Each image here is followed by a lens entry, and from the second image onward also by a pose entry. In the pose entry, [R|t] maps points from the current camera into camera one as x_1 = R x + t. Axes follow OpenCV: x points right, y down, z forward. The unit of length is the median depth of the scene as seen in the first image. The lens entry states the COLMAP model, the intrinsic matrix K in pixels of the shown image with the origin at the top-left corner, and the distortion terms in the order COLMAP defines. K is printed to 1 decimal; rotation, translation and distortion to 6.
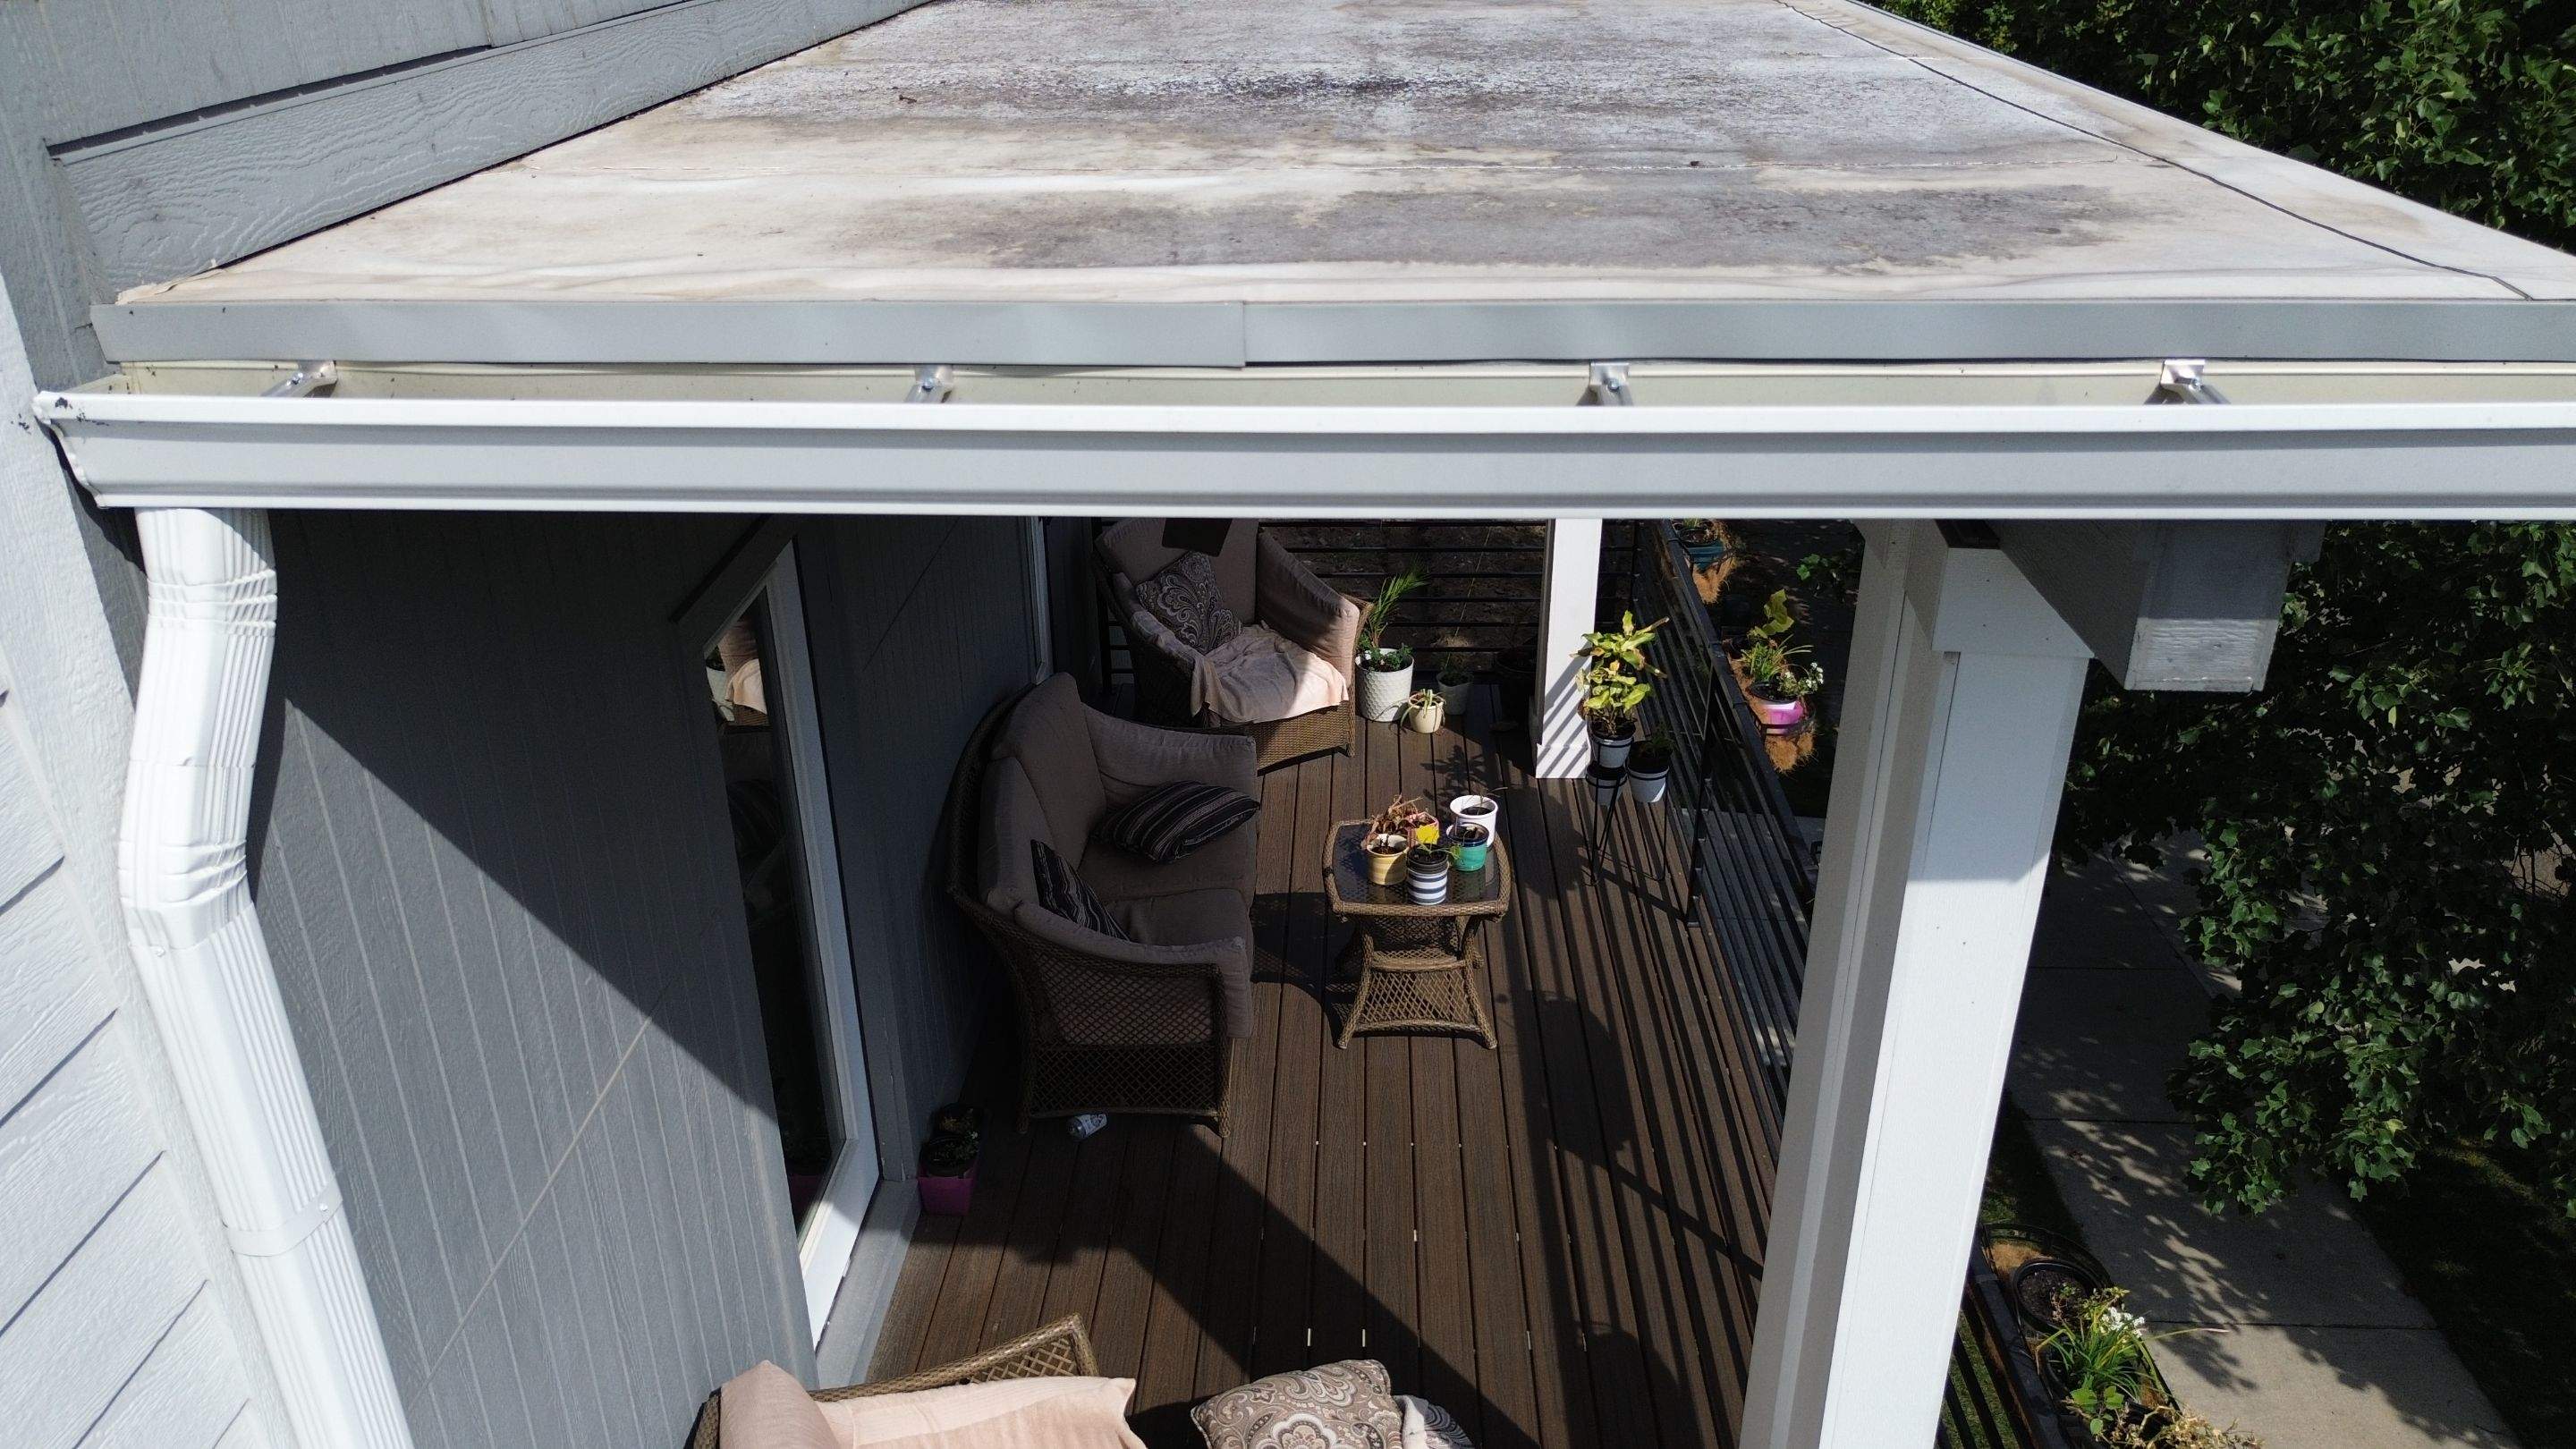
lens RADIAL K [[1813.1, 0, 1287.5], [0, 1813.1, 730.9], [0, 0, 1]] dist [0.074103, -0.077083]
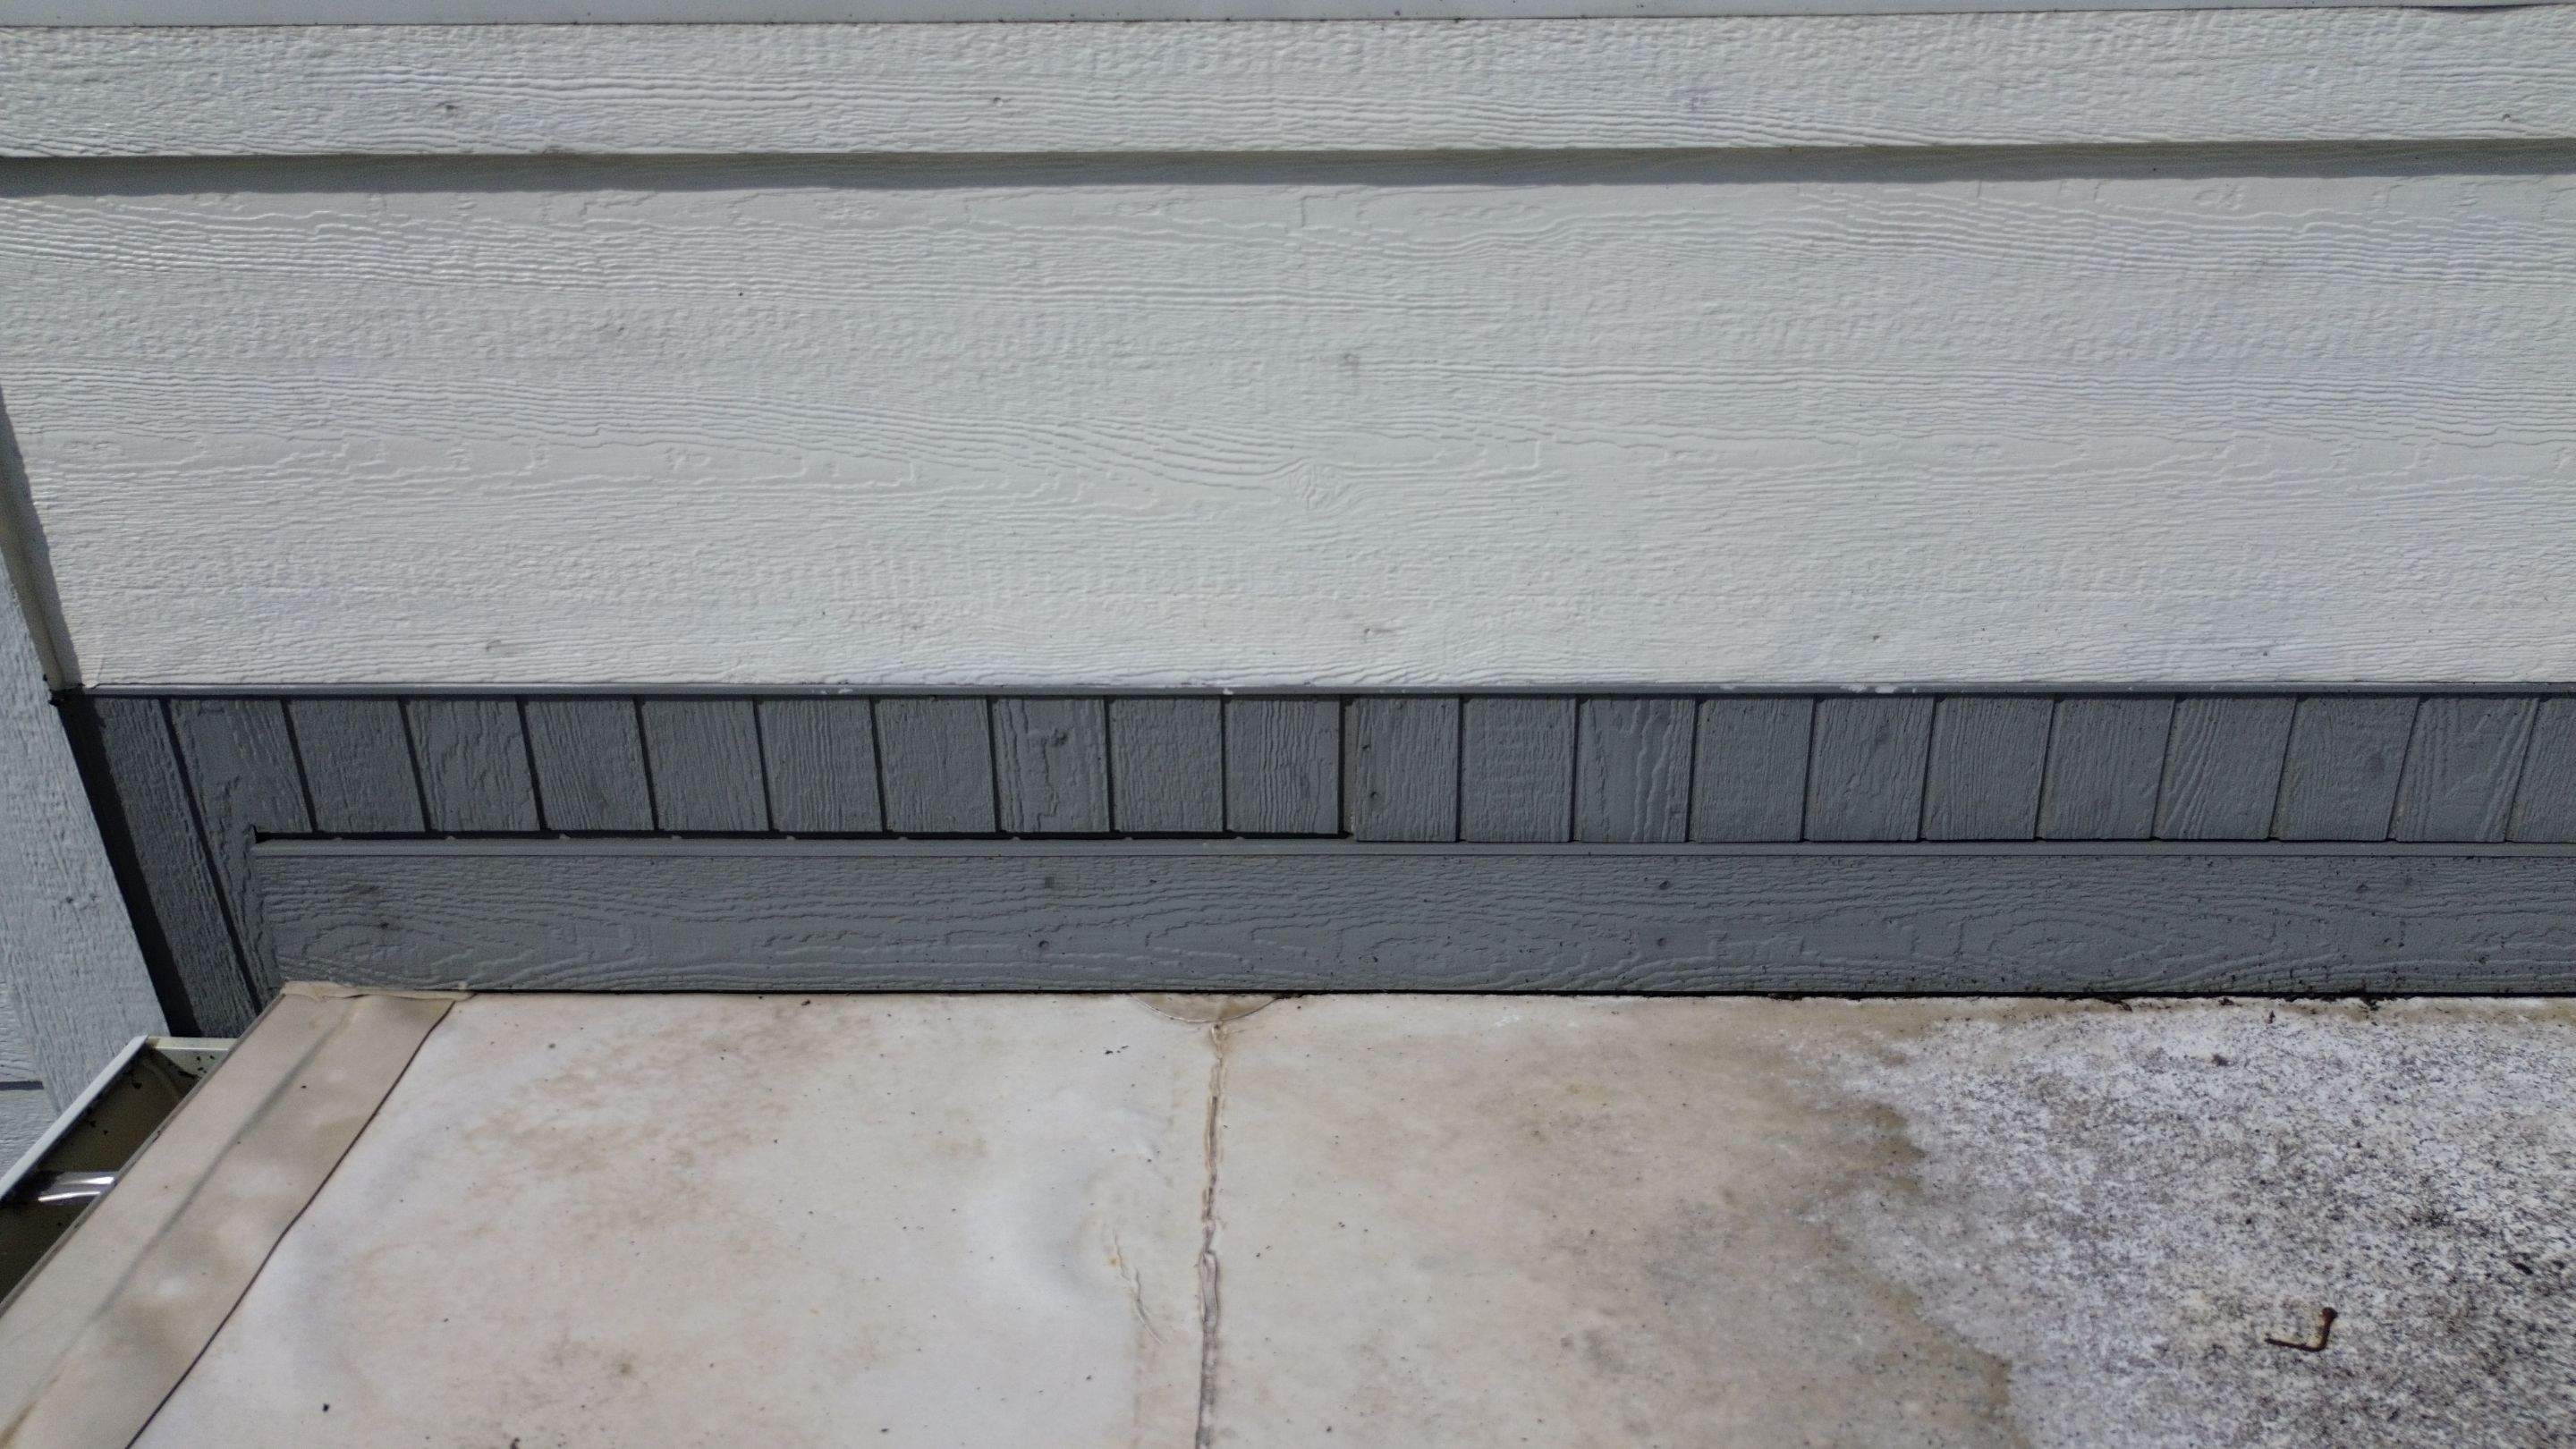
lens RADIAL K [[1831.1, 0, 1290.6], [0, 1831.1, 725.0], [0, 0, 1]] dist [0.059541, -0.061503]
pose [[0.026417, 0.449135, -0.893073, 0.086725], [-0.431469, 0.811006, 0.395100, -0.540000], [0.901741, 0.374896, 0.215212, 0.705486]]
